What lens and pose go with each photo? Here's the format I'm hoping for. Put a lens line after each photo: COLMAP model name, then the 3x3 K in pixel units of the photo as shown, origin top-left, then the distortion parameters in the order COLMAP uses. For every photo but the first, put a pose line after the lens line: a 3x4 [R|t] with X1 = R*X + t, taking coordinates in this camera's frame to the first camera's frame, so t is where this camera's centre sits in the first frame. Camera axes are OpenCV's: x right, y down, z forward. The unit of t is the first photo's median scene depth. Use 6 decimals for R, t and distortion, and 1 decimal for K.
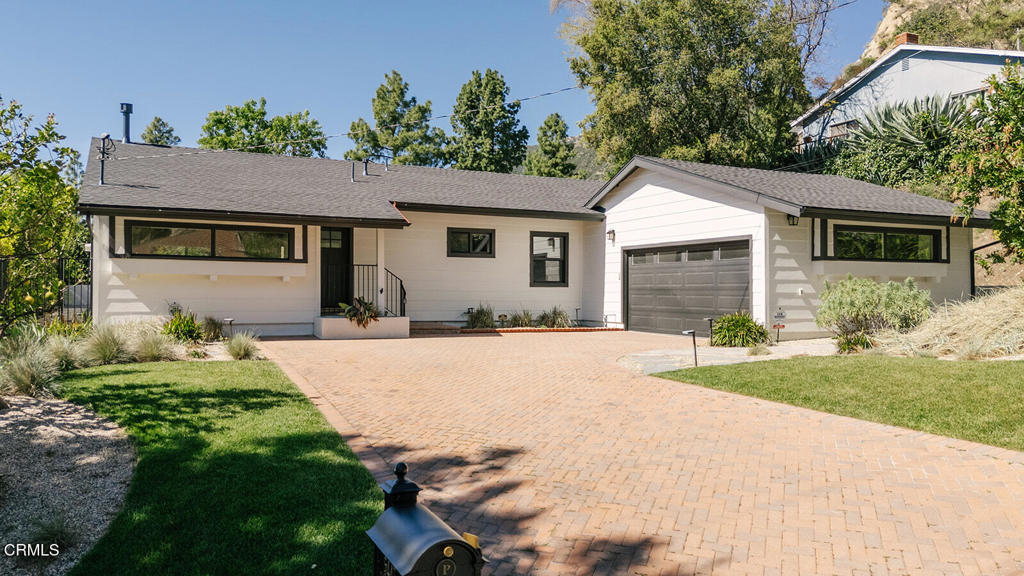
lens RADIAL K [[772.5, 0, 495.9], [0, 772.5, 290.8], [0, 0, 1]] dist [0.029071, -0.006778]
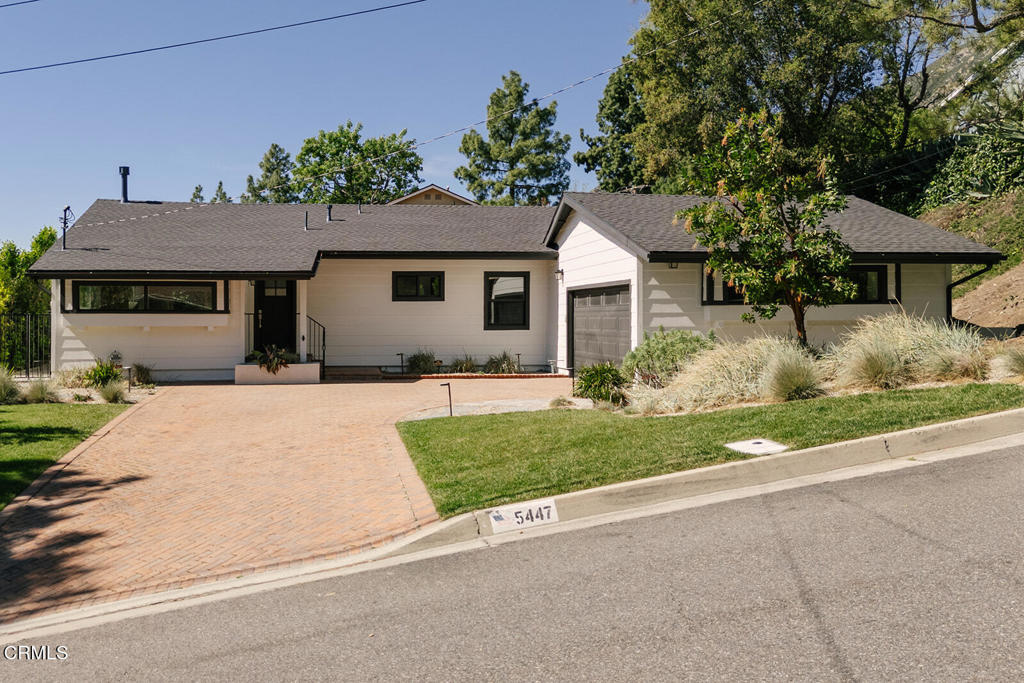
lens RADIAL K [[933.3, 0, 402.8], [0, 933.3, 293.7], [0, 0, 1]] dist [0.192840, -0.343888]
pose [[0.943352, -0.019623, -0.331213, 0.343969], [0.011375, 0.999575, -0.026825, -0.020592], [0.331598, 0.021538, 0.943175, -0.136020]]
